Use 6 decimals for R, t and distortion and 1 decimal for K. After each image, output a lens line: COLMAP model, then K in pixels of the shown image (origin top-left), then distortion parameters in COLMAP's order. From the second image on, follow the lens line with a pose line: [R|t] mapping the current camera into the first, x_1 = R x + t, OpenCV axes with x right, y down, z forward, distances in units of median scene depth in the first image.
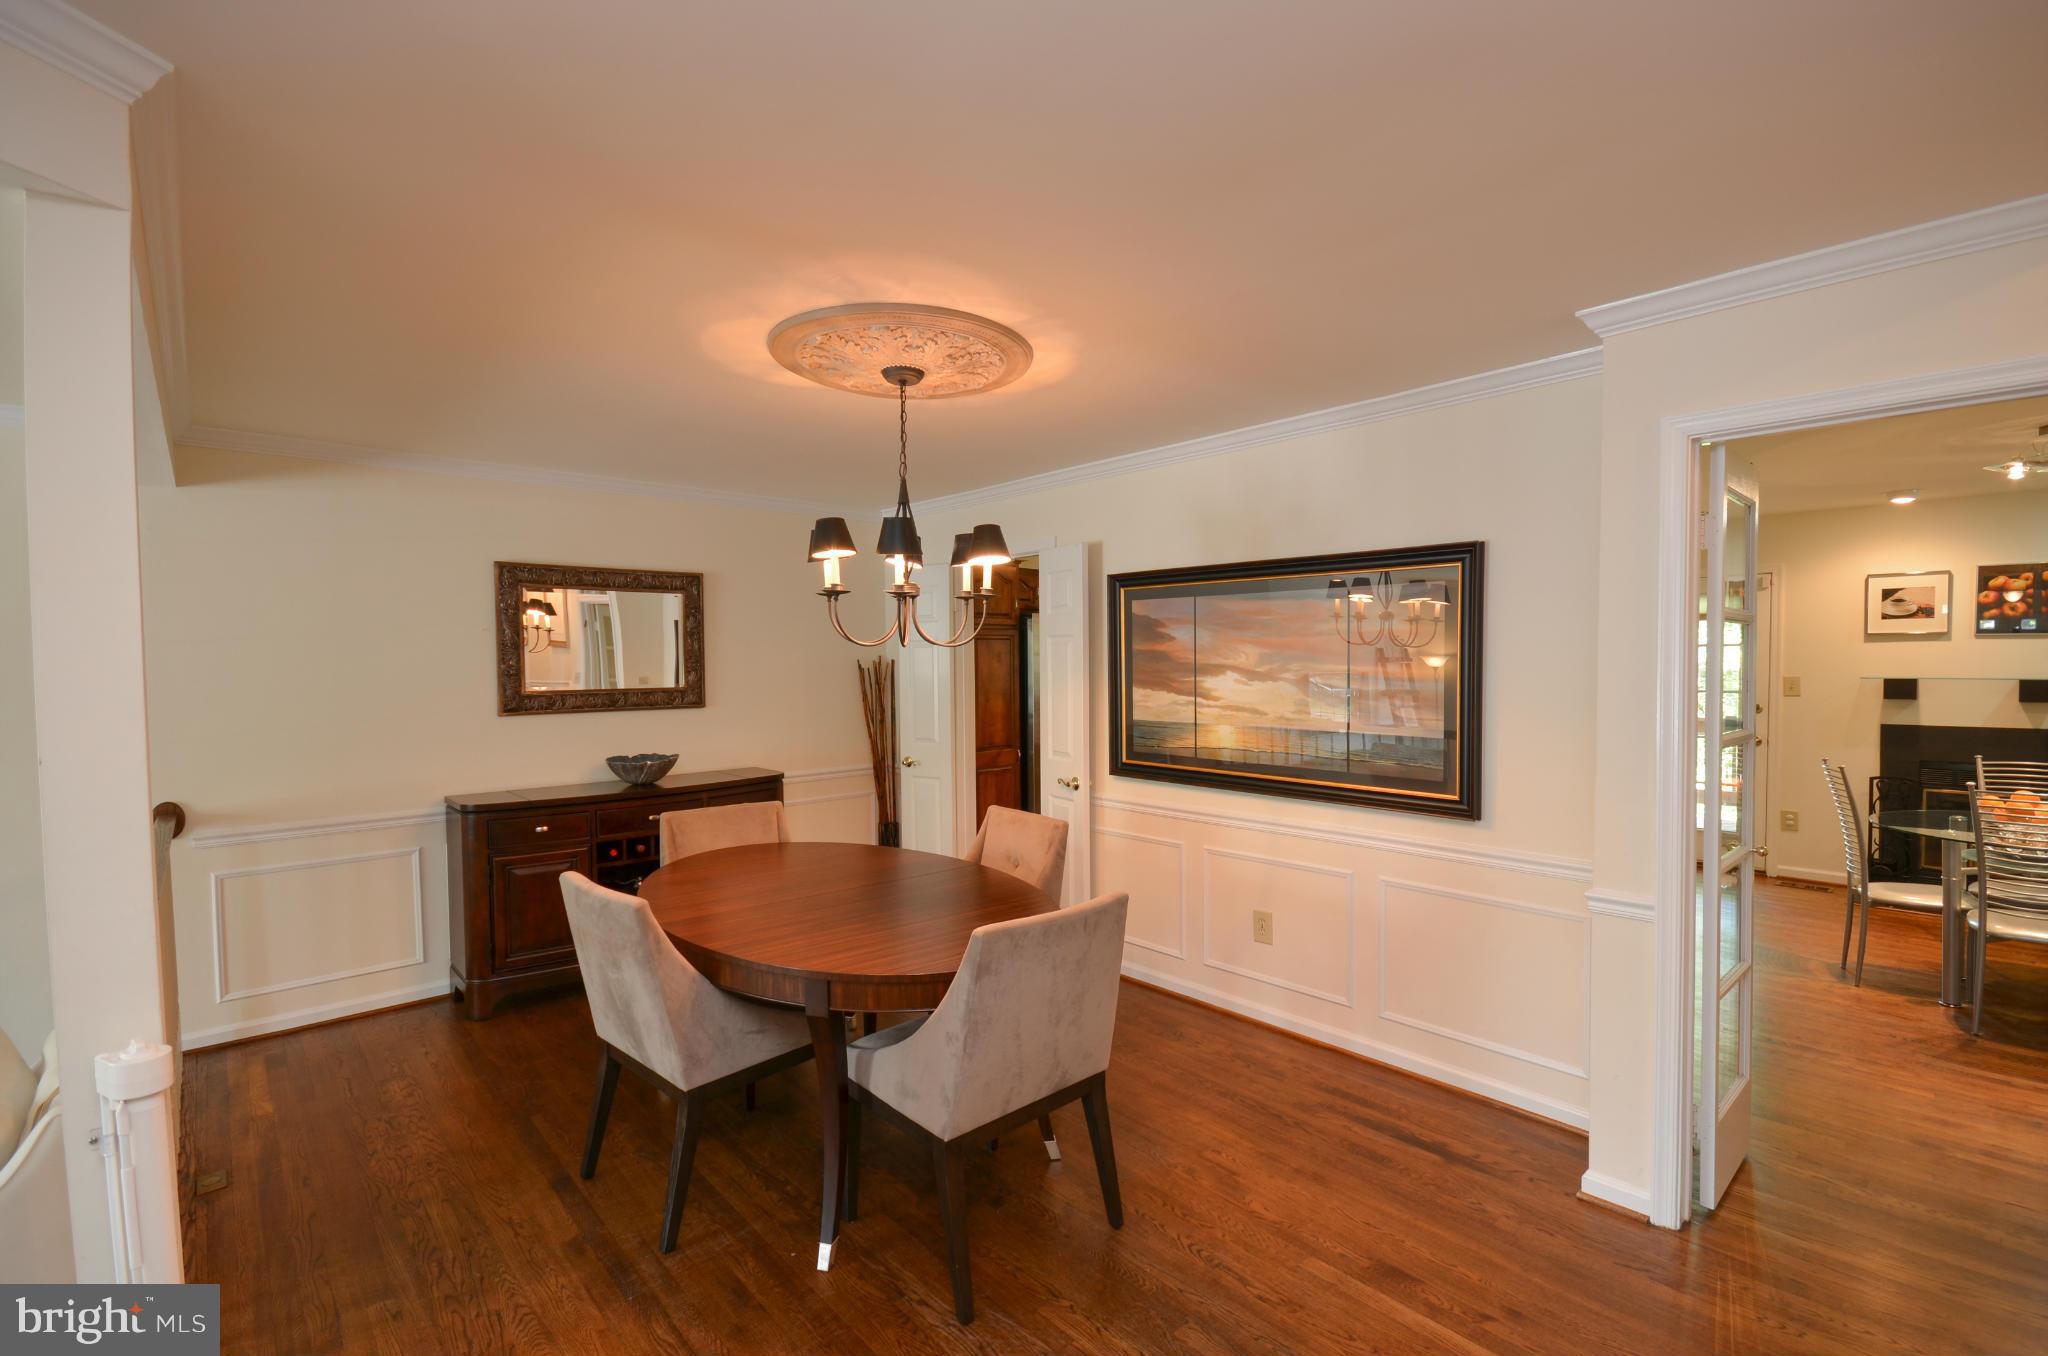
lens RADIAL K [[905.5, 0, 1026.6], [0, 905.5, 686.1], [0, 0, 1]] dist [0.000663, -0.011326]
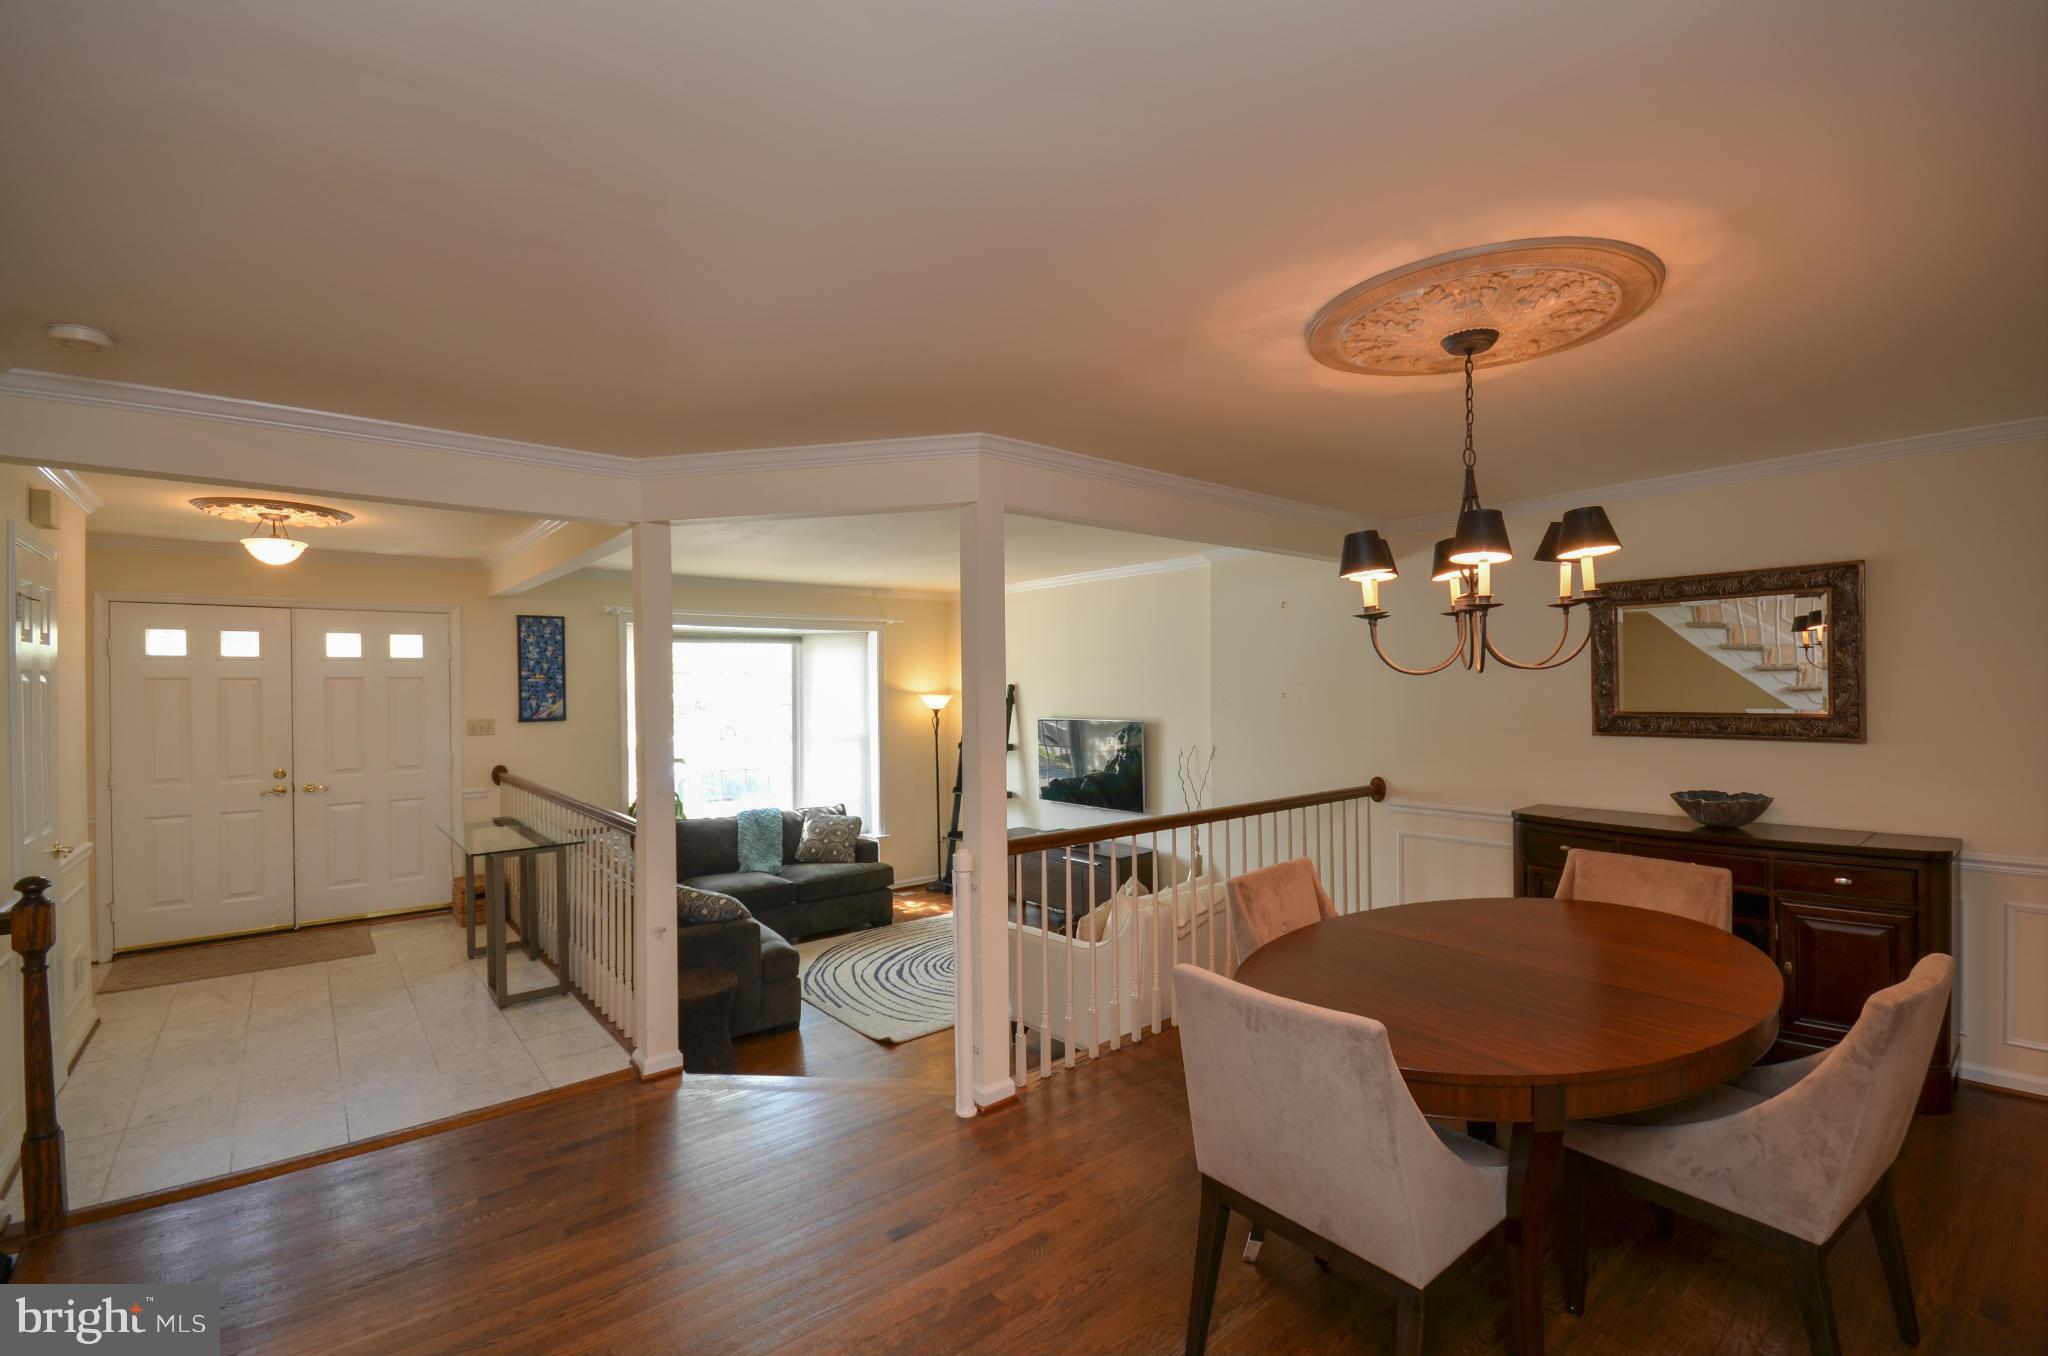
lens RADIAL K [[891.9, 0, 1044.4], [0, 891.9, 687.2], [0, 0, 1]] dist [-0.000396, -0.005282]
pose [[-0.031452, 0.008536, -0.999469, 0.367074], [-0.020337, 0.999751, 0.009179, -0.014329], [0.999298, 0.020615, -0.031271, 0.339609]]
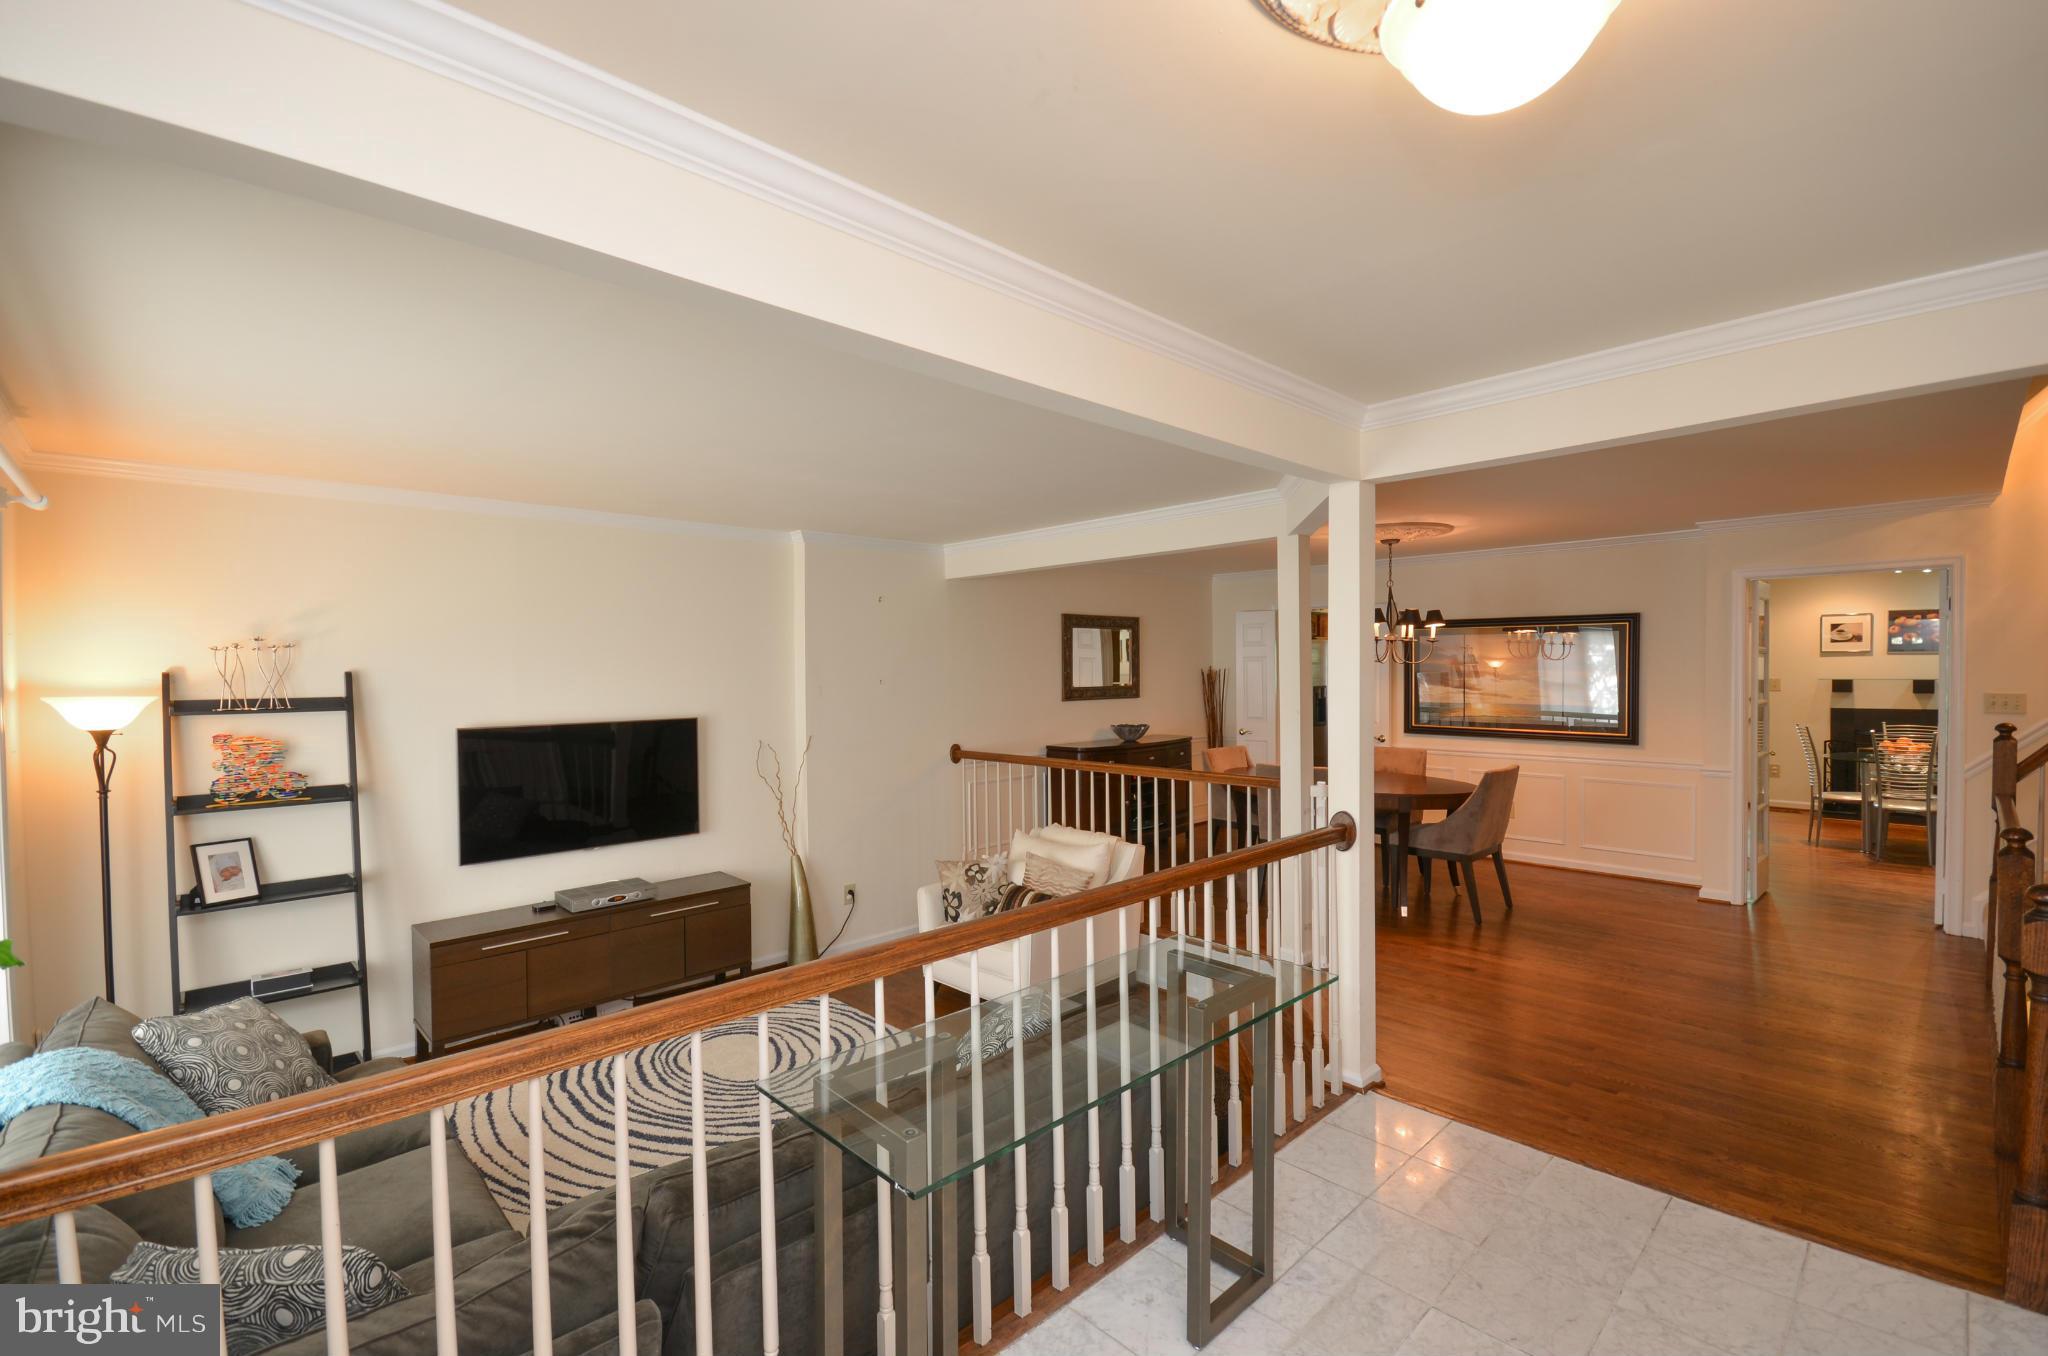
lens RADIAL K [[905.5, 0, 1026.6], [0, 905.5, 686.1], [0, 0, 1]] dist [0.000663, -0.011326]
pose [[0.999766, -0.001622, 0.021565, -0.571769], [0.001819, 0.999957, -0.009093, 0.016732], [-0.021549, 0.009130, 0.999726, -0.634095]]
